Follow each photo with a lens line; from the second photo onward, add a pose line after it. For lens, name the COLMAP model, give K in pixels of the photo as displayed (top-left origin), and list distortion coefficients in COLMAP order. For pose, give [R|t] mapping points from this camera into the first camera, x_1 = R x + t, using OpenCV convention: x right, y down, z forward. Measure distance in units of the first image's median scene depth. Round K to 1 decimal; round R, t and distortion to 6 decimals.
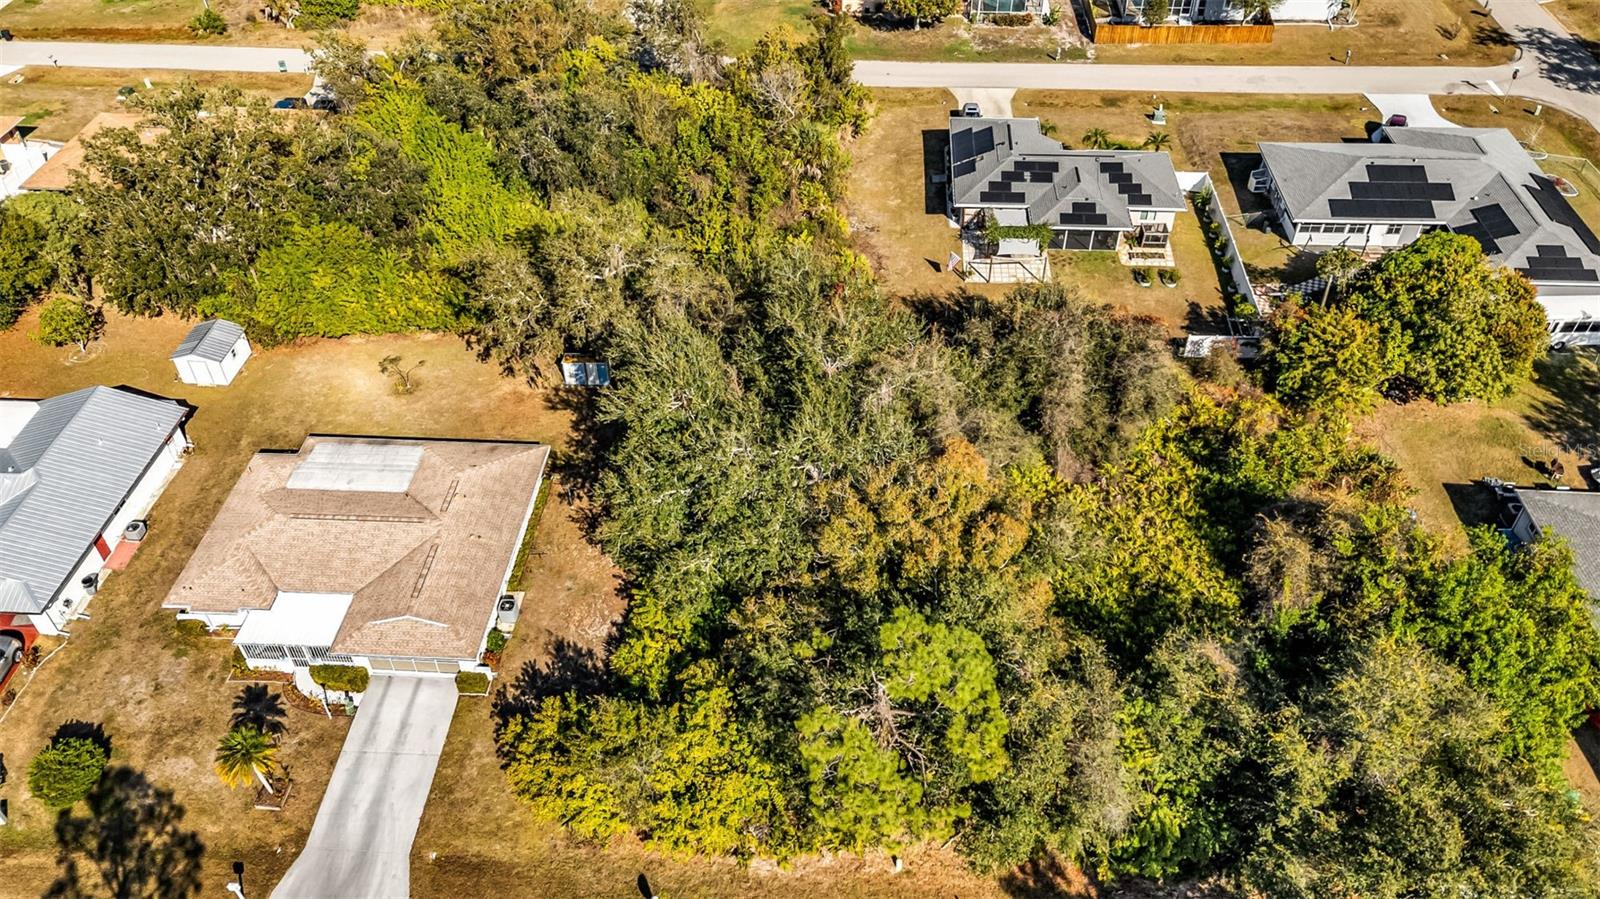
lens RADIAL K [[1174.9, 0, 800.0], [0, 1174.9, 449.5], [0, 0, 1]] dist [0.069568, -0.059877]
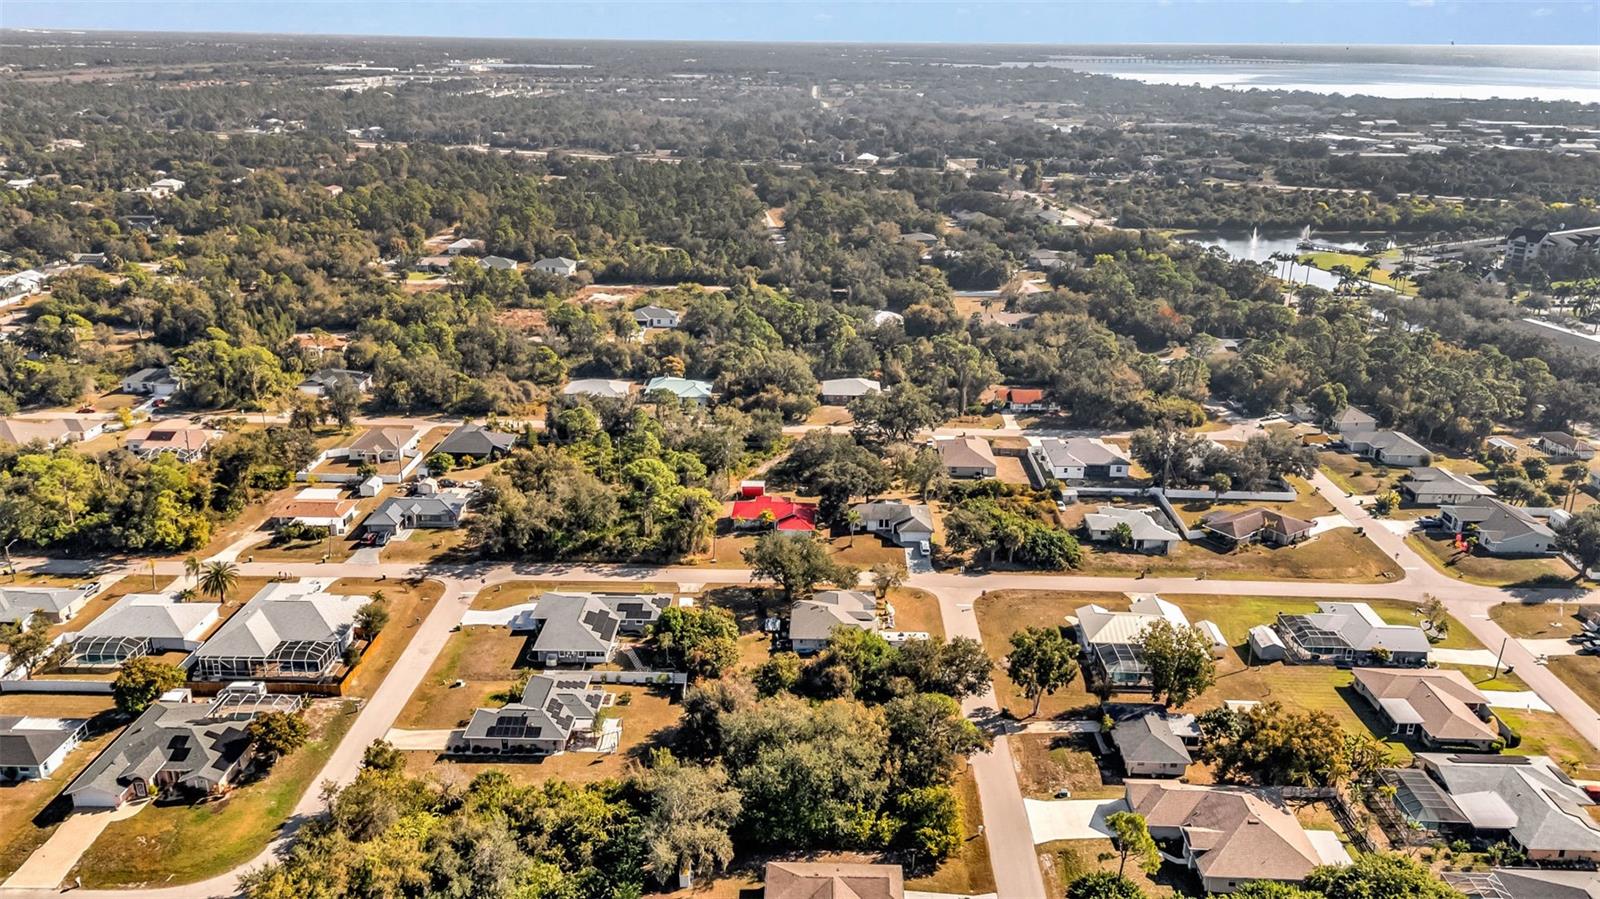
lens RADIAL K [[1174.9, 0, 800.0], [0, 1174.9, 449.5], [0, 0, 1]] dist [0.069568, -0.059877]
pose [[-0.044747, -0.322478, 0.945519, -1.989140], [0.658733, 0.702027, 0.270608, -1.054619], [-0.751045, 0.634953, 0.181013, 0.152410]]
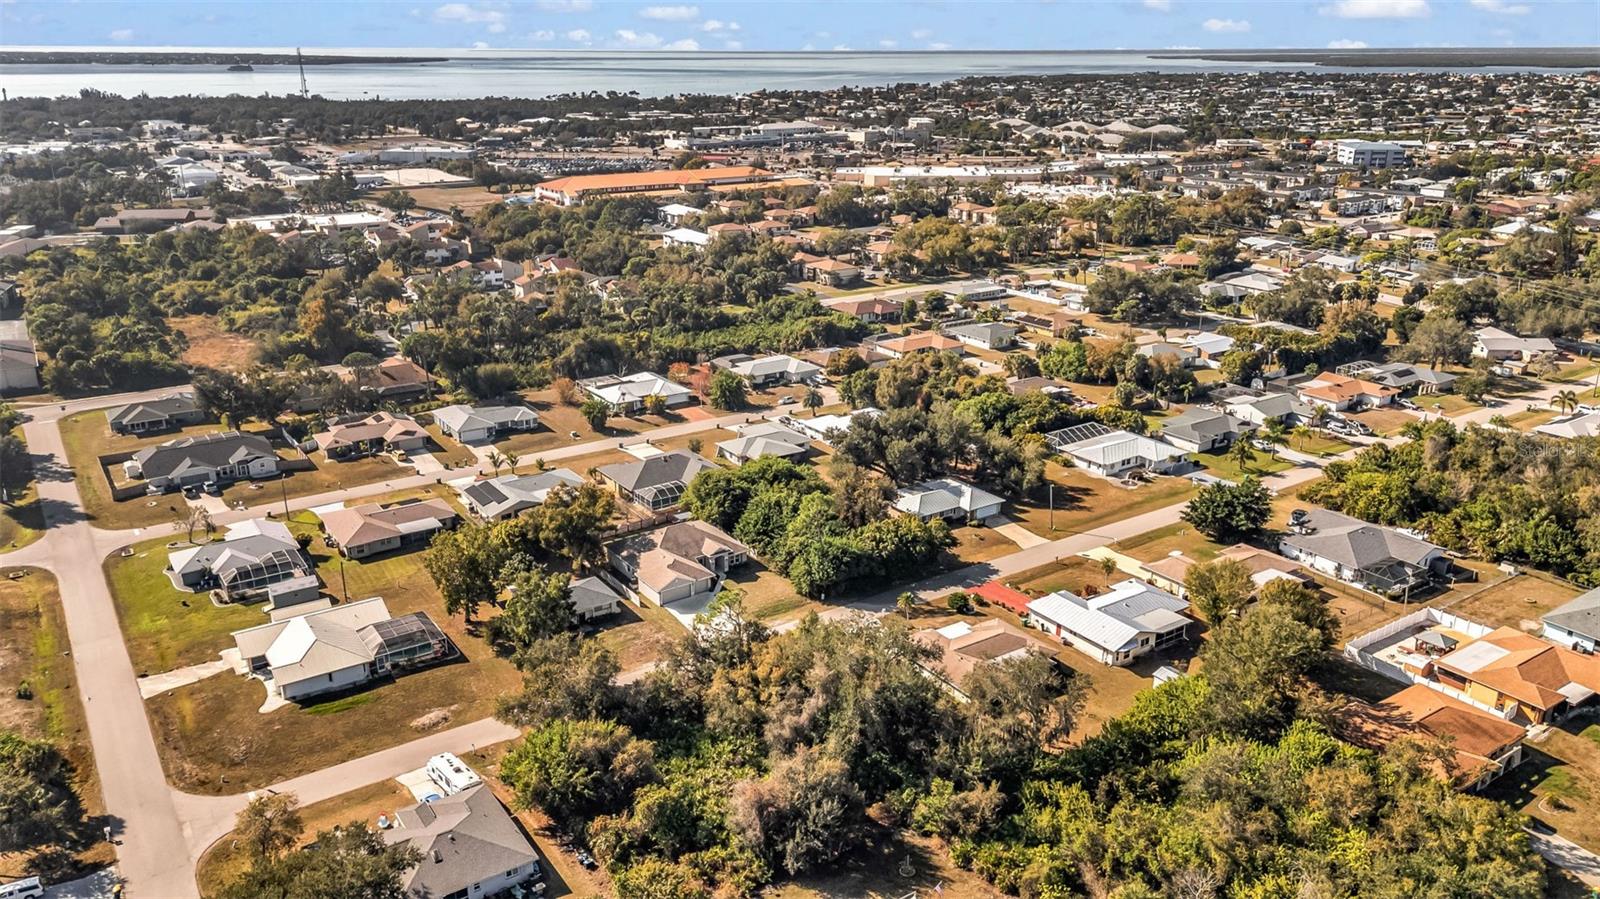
lens RADIAL K [[1163.3, 0, 800.5], [0, 1163.3, 477.7], [0, 0, 1]] dist [0.078059, -0.072936]
pose [[-0.787616, 0.222579, -0.574561, 1.146195], [-0.405153, 0.515470, 0.755077, -1.676509], [0.464233, 0.827496, -0.315814, 1.245652]]
